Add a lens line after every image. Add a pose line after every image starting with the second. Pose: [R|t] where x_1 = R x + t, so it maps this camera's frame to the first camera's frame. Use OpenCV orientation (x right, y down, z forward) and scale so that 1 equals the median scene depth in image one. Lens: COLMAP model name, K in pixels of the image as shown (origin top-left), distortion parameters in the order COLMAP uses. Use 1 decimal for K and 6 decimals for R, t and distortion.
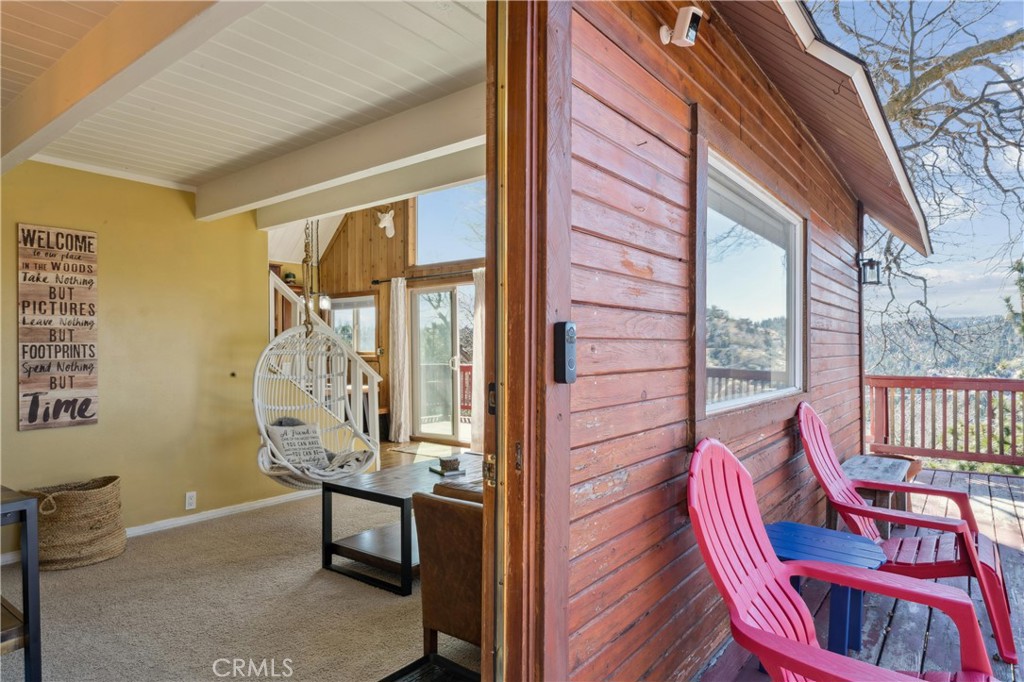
lens RADIAL K [[602.6, 0, 509.2], [0, 602.6, 345.6], [0, 0, 1]] dist [-0.001871, 0.000181]
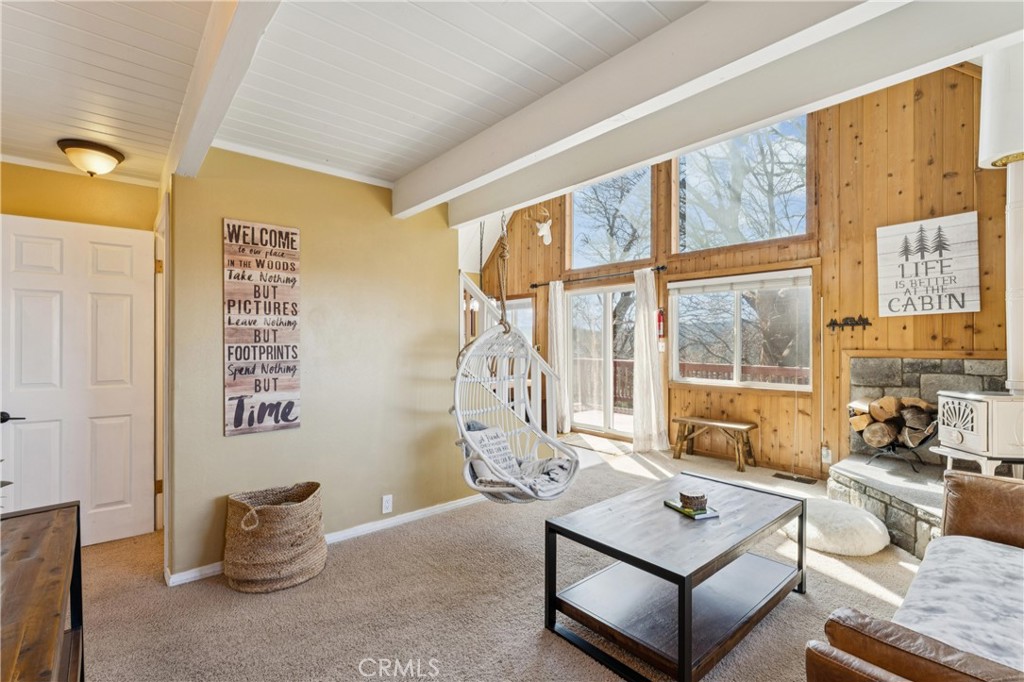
lens RADIAL K [[463.6, 0, 508.7], [0, 463.6, 345.1], [0, 0, 1]] dist [-0.002864, -0.000540]
pose [[0.978602, 0.006951, -0.205644, -0.211850], [-0.004766, 0.999927, 0.011117, -0.012460], [0.205707, -0.009899, 0.978564, 0.354863]]
